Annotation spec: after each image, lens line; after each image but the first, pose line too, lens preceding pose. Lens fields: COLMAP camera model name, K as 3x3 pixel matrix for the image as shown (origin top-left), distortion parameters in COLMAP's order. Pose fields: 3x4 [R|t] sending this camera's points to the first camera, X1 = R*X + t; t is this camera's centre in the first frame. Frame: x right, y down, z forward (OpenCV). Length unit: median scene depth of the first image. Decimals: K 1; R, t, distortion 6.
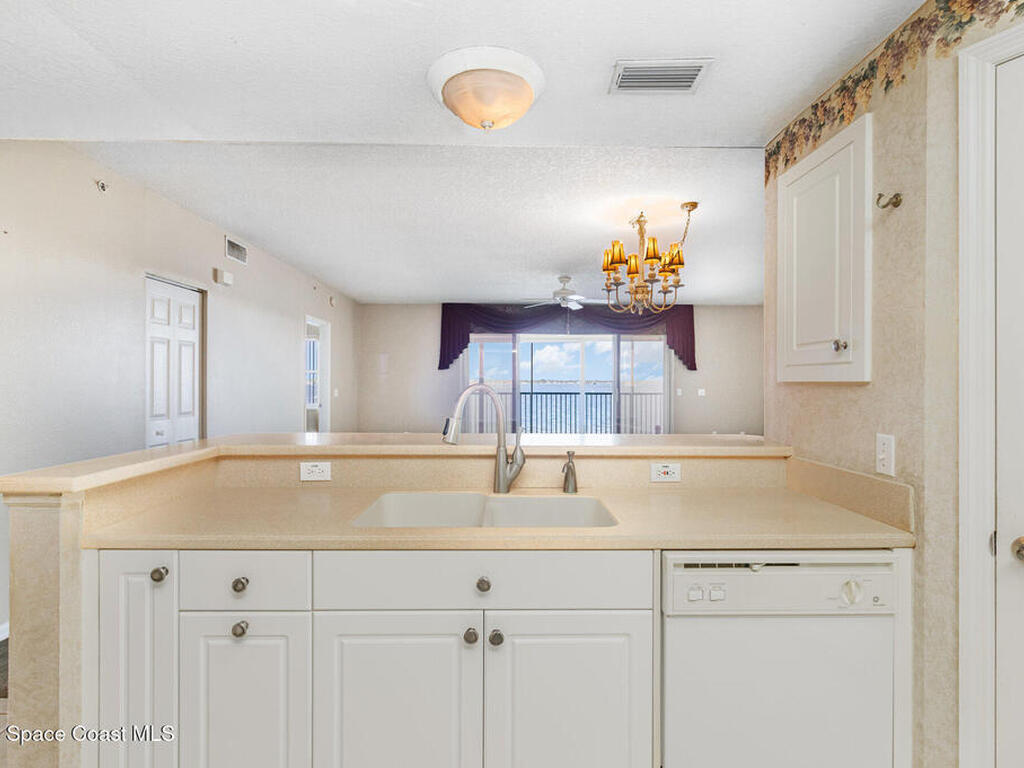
lens RADIAL K [[535.1, 0, 509.2], [0, 535.1, 386.0], [0, 0, 1]] dist [-0.003349, 0.000140]
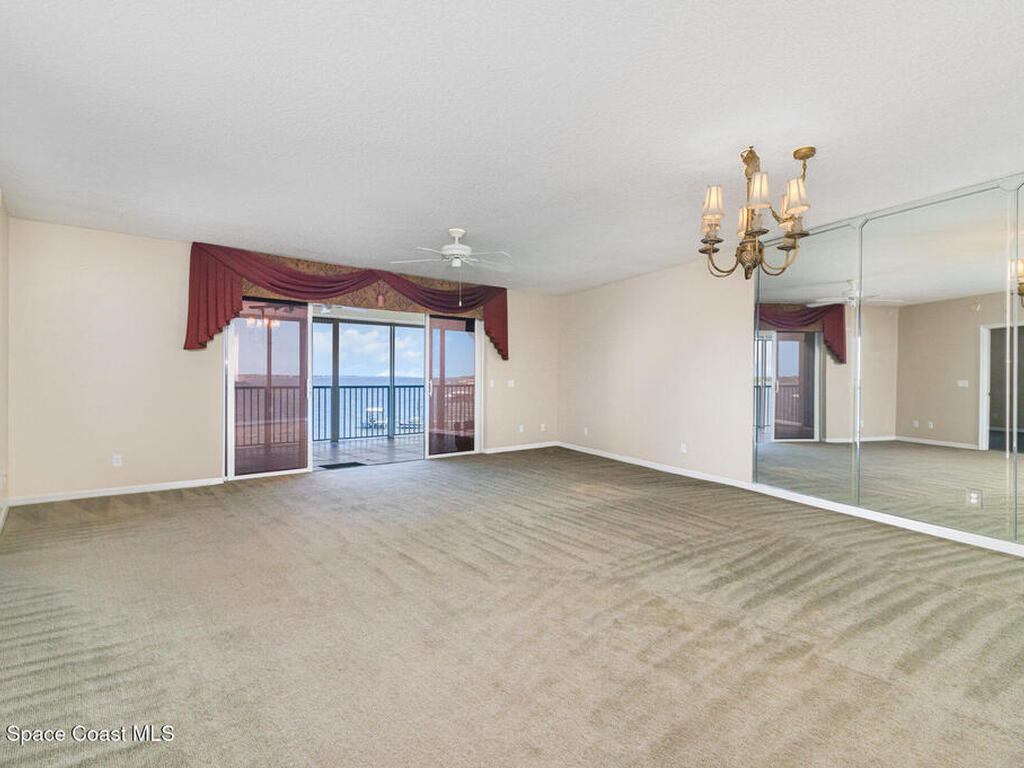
lens RADIAL K [[535.1, 0, 514.0], [0, 535.1, 382.6], [0, 0, 1]] dist [-0.003349, 0.000140]
pose [[0.772238, -0.002886, 0.635327, -0.240424], [-0.000603, 0.999986, 0.005275, 0.004296], [-0.635333, -0.004457, 0.772225, 0.297978]]
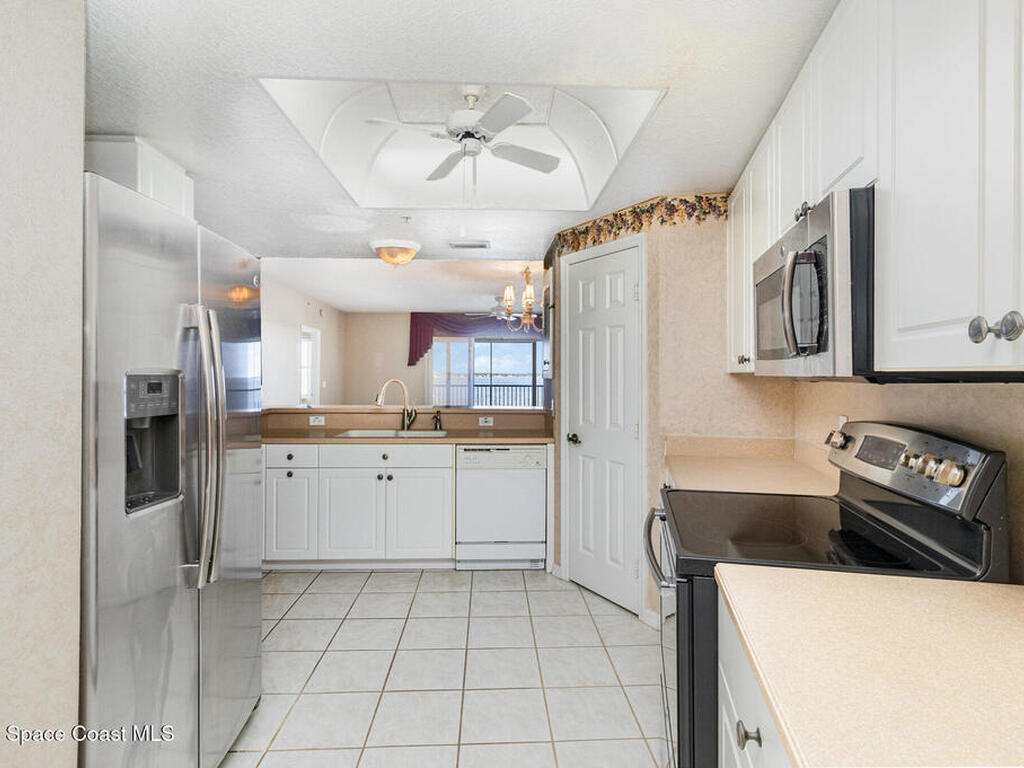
lens RADIAL K [[535.1, 0, 508.7], [0, 535.1, 378.4], [0, 0, 1]] dist [-0.003349, 0.000140]
pose [[0.999735, 0.003587, 0.022733, 0.076632], [-0.003561, 0.999993, -0.001192, -0.000961], [-0.022737, 0.001110, 0.999741, -0.250355]]
